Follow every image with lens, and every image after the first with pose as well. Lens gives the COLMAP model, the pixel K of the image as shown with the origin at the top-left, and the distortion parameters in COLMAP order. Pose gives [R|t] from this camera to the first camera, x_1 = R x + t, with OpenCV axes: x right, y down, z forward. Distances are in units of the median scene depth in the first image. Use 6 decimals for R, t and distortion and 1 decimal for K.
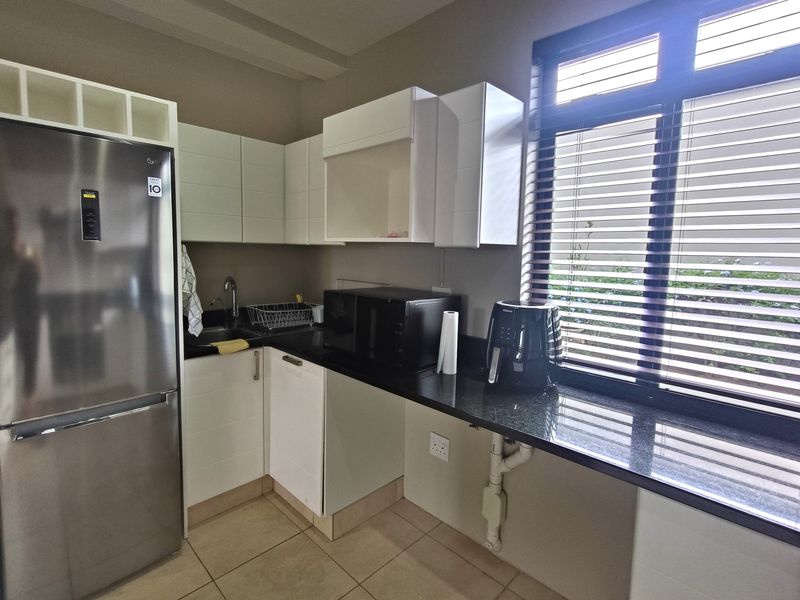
lens RADIAL K [[398.7, 0, 398.8], [0, 398.7, 287.5], [0, 0, 1]] dist [0.000548, -0.000090]
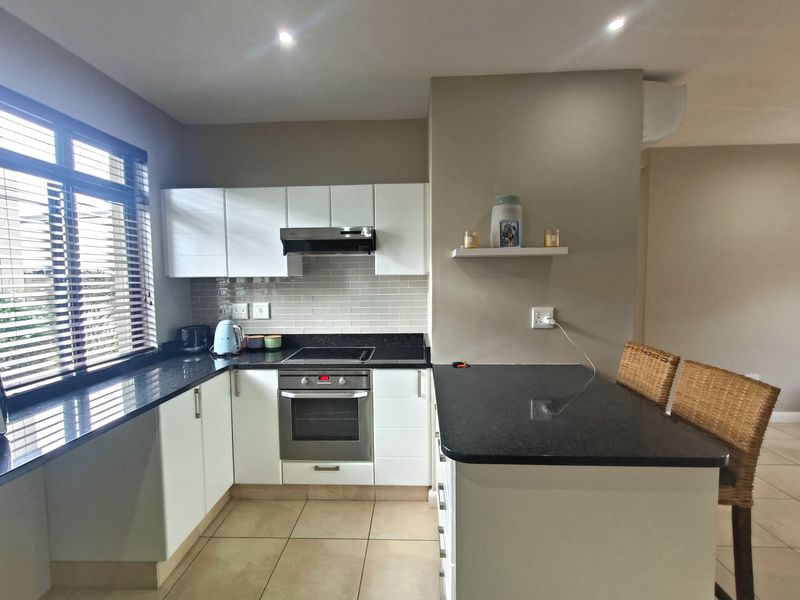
lens RADIAL K [[366.2, 0, 401.5], [0, 366.2, 307.5], [0, 0, 1]] dist [0.002179, 0.000226]
pose [[-0.678990, -0.082121, 0.729540, -0.973952], [0.068158, 0.982381, 0.174018, -0.127944], [-0.730976, 0.167880, -0.661430, 0.845623]]
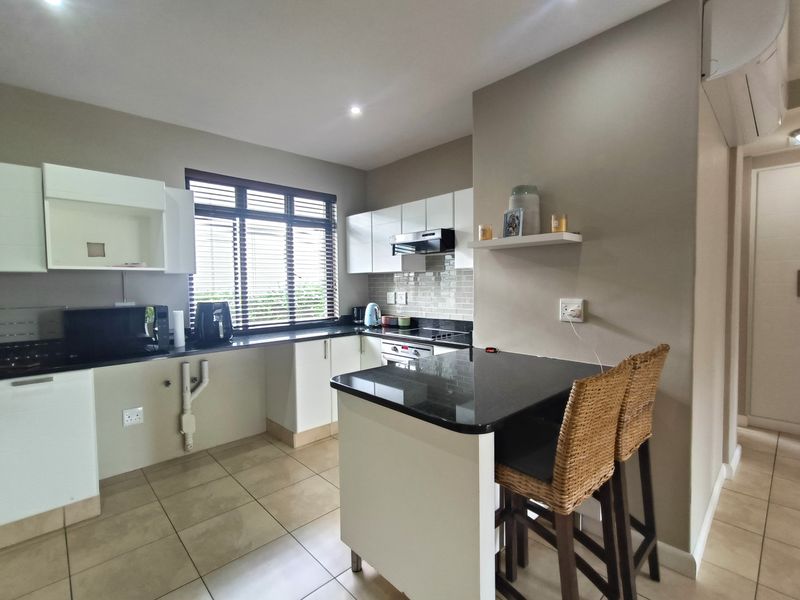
lens RADIAL K [[379.7, 0, 400.0], [0, 379.7, 300.0], [0, 0, 1]] dist [0.001123, -0.000467]
pose [[0.033751, -0.072054, 0.996830, -1.765671], [0.114556, 0.991103, 0.067761, 0.017413], [-0.992843, 0.111906, 0.041705, -0.049991]]
